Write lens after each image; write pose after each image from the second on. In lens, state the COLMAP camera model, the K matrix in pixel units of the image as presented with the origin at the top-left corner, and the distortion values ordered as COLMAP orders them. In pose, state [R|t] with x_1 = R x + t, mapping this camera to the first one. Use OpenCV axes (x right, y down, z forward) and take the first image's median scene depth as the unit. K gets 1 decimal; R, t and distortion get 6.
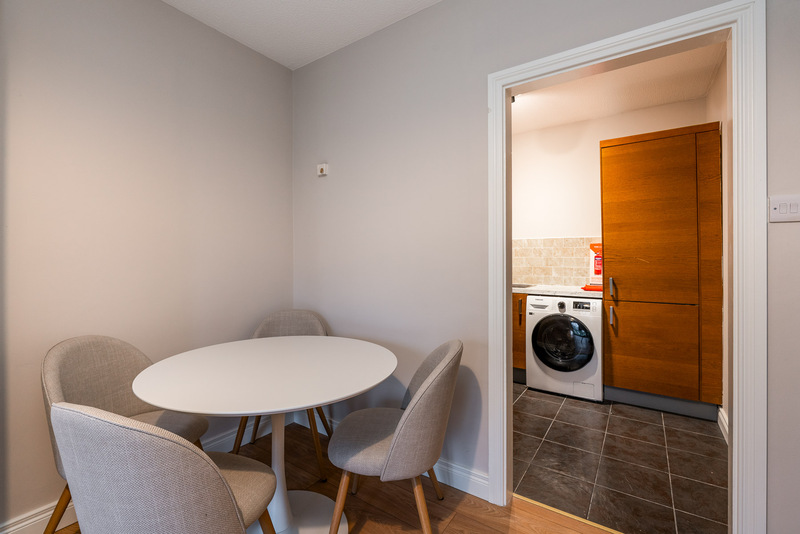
lens RADIAL K [[362.0, 0, 400.0], [0, 362.0, 267.0], [0, 0, 1]] dist [-0.000124, 0.000053]
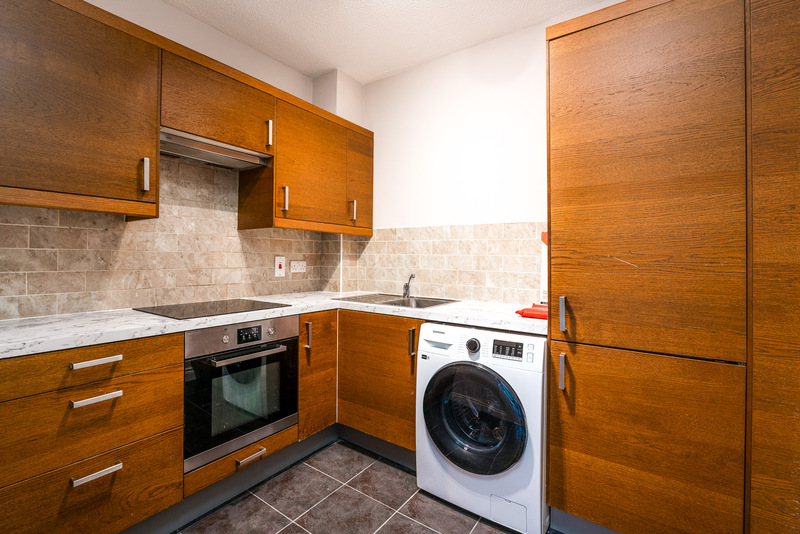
lens RADIAL K [[366.3, 0, 400.0], [0, 366.3, 267.0], [0, 0, 1]] dist [-0.001401, -0.000583]
pose [[0.999528, 0.011757, -0.028377, 0.371528], [-0.011653, 0.999925, 0.003812, -0.009966], [0.028420, -0.003479, 0.999590, 0.486906]]
